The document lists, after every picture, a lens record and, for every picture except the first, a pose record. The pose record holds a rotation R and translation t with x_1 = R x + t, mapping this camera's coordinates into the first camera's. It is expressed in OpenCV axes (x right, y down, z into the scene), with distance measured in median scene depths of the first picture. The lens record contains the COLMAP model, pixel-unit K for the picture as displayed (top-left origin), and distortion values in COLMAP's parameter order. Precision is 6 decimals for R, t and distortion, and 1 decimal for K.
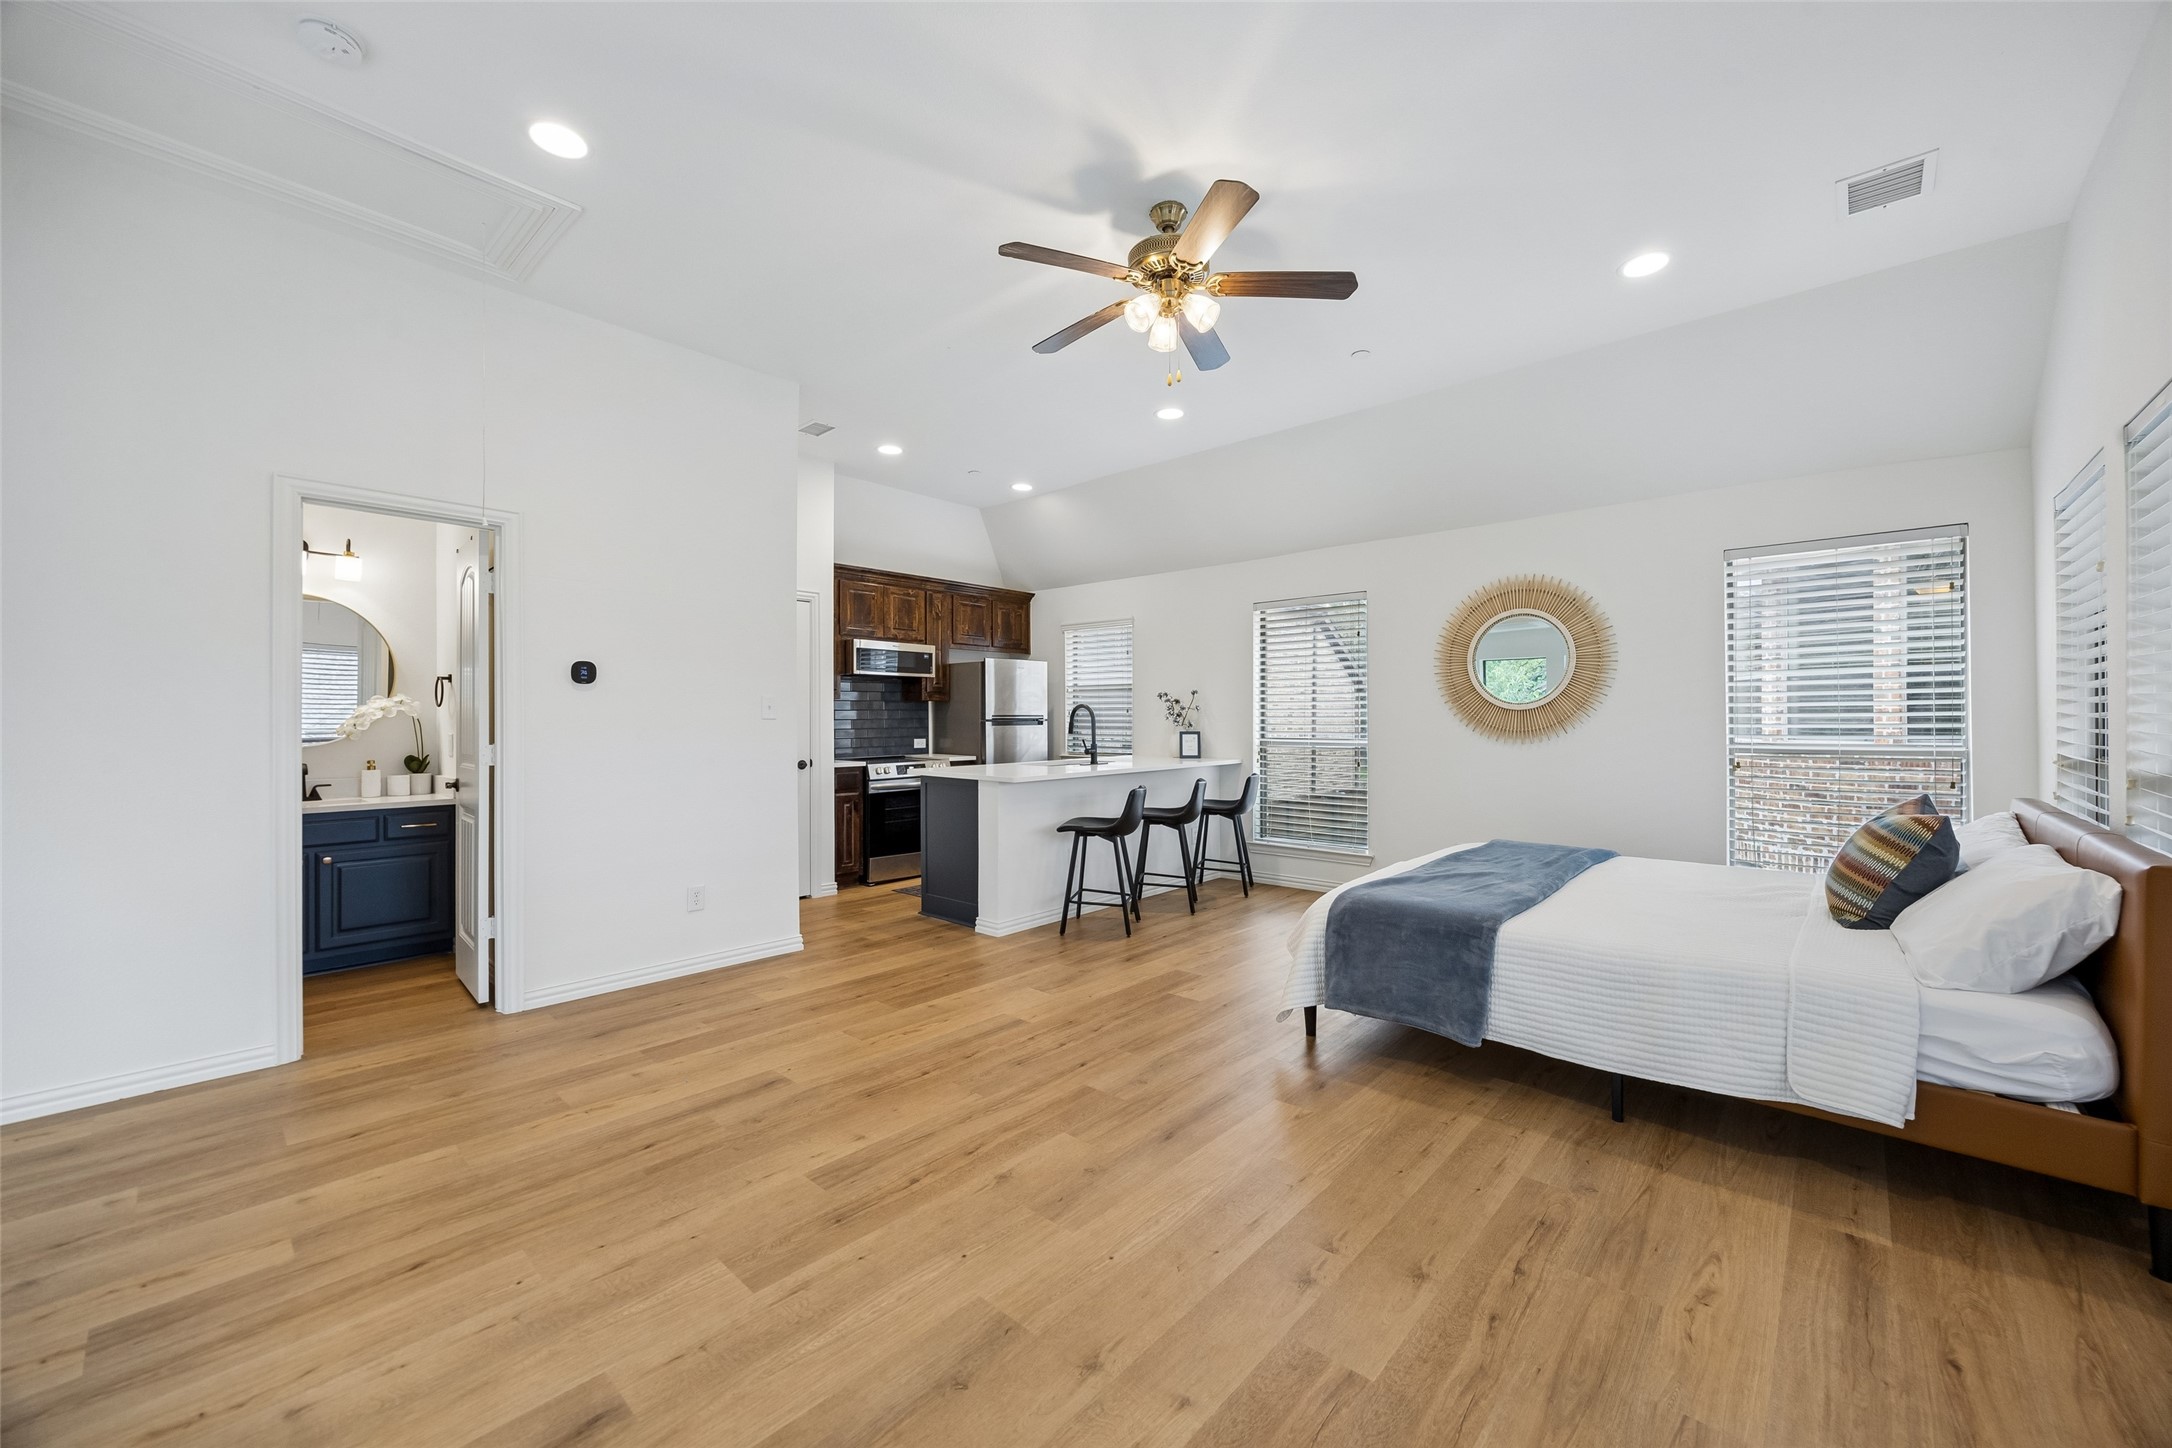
lens RADIAL K [[833.6, 0, 1103.6], [0, 833.6, 723.4], [0, 0, 1]] dist [-0.001204, -0.000374]
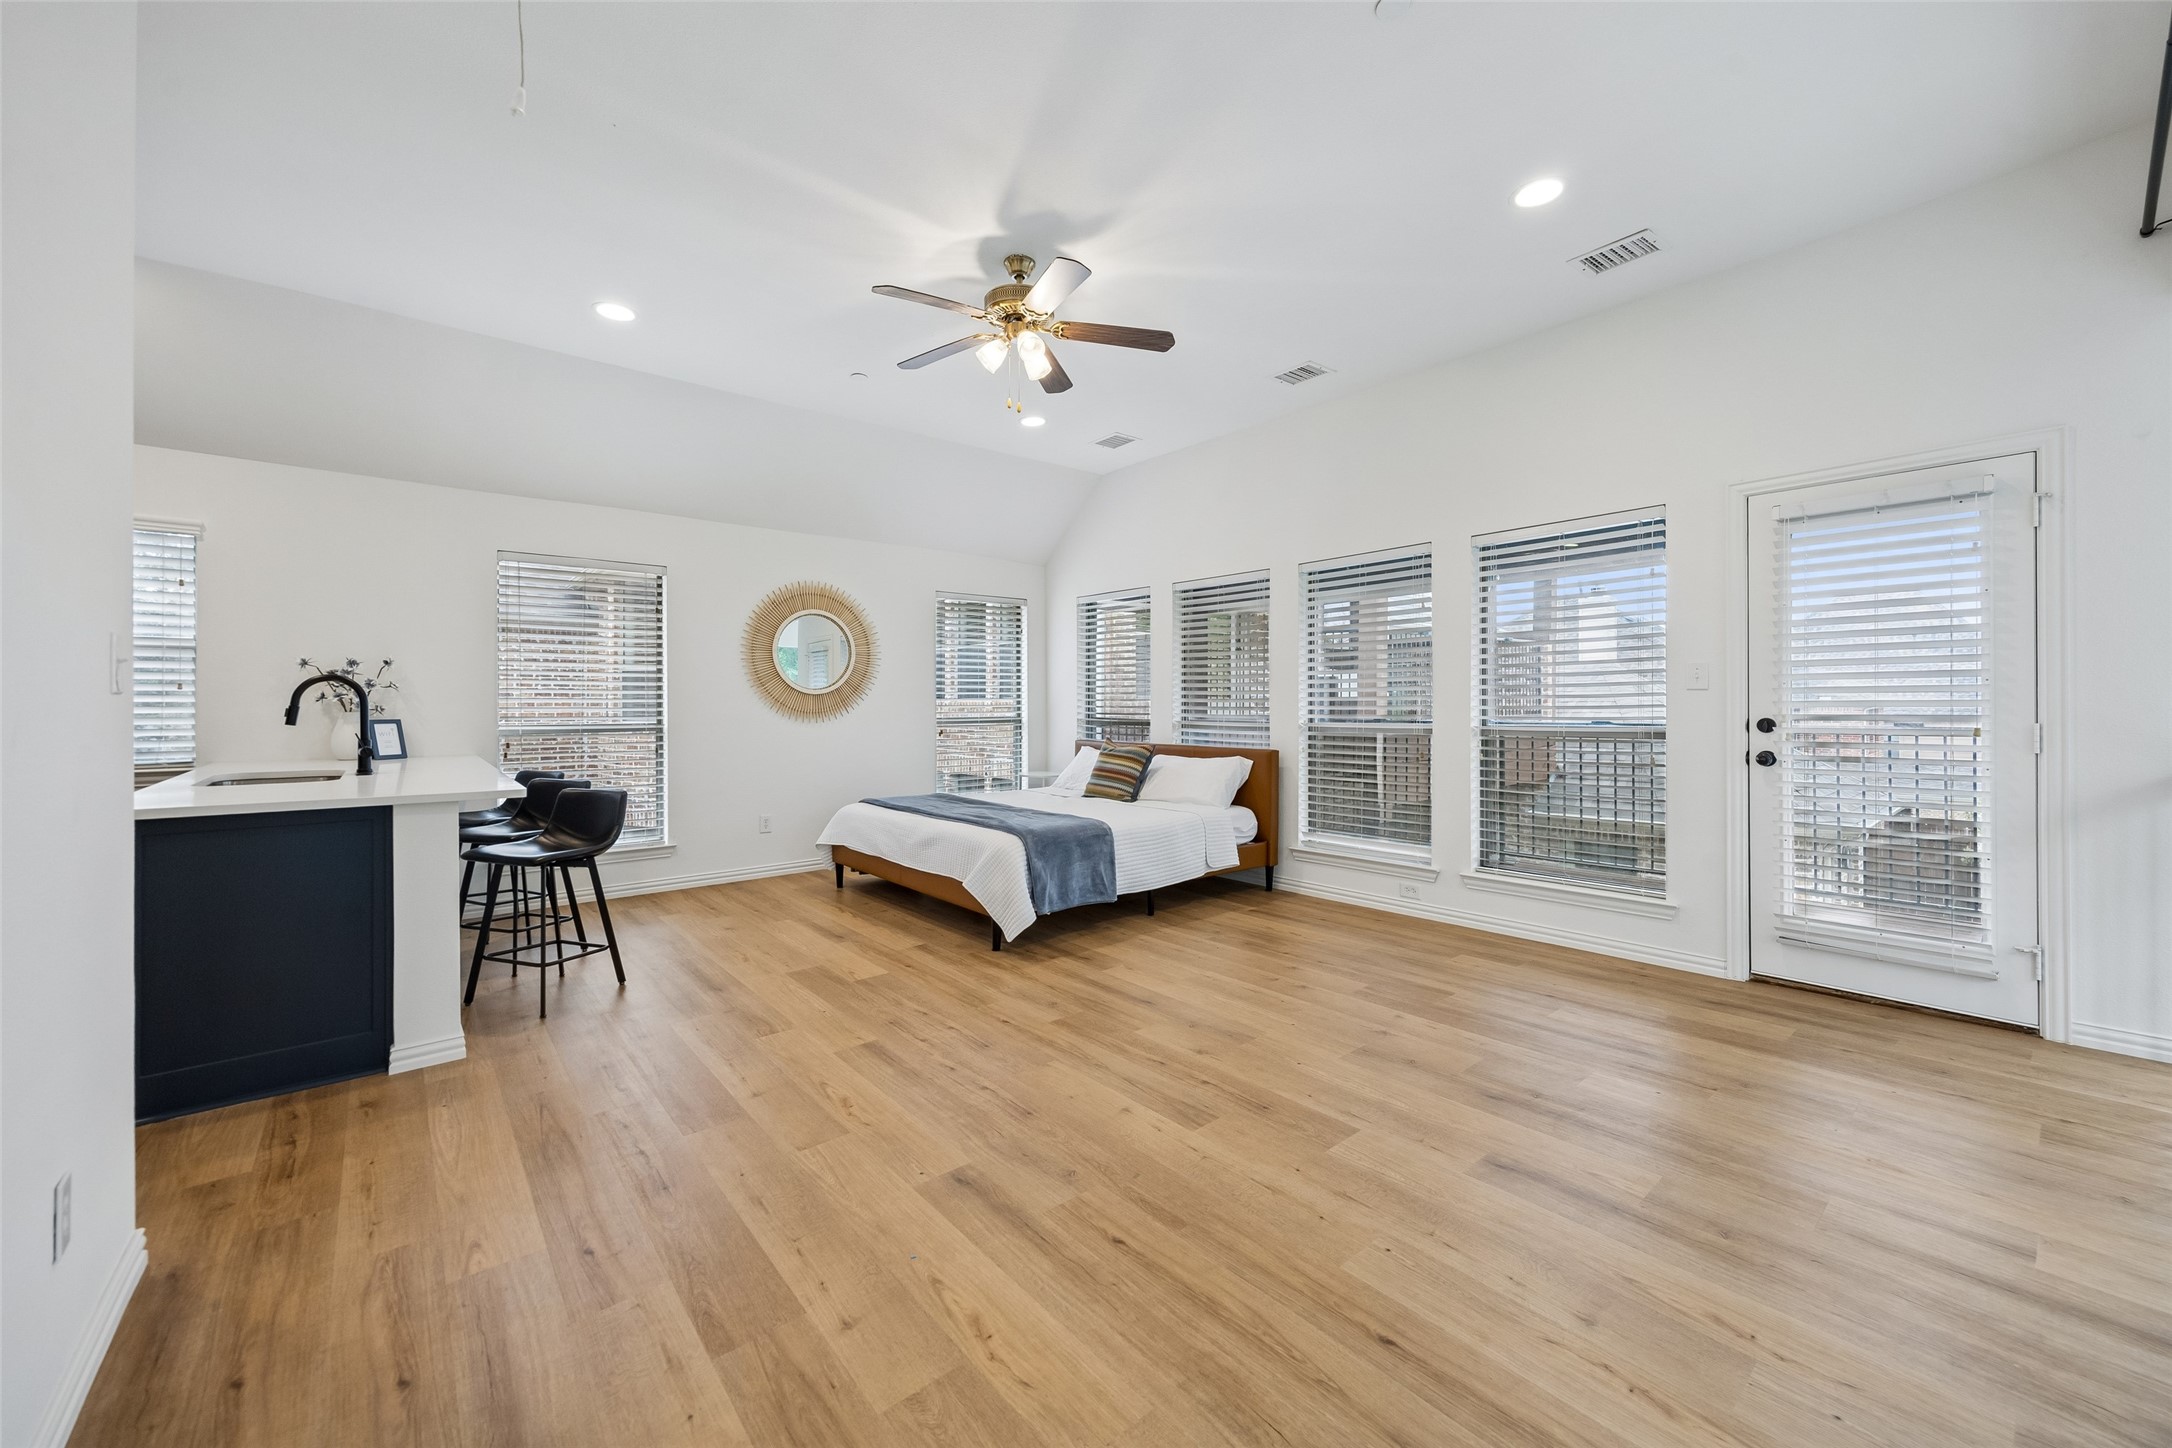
lens RADIAL K [[833.6, 0, 1105.8], [0, 833.6, 707.8], [0, 0, 1]] dist [-0.001204, -0.000374]
pose [[0.127114, 0.000962, 0.991888, -1.169661], [0.007669, 0.999969, -0.001952, 0.014897], [-0.991859, 0.007855, 0.127102, 0.811751]]
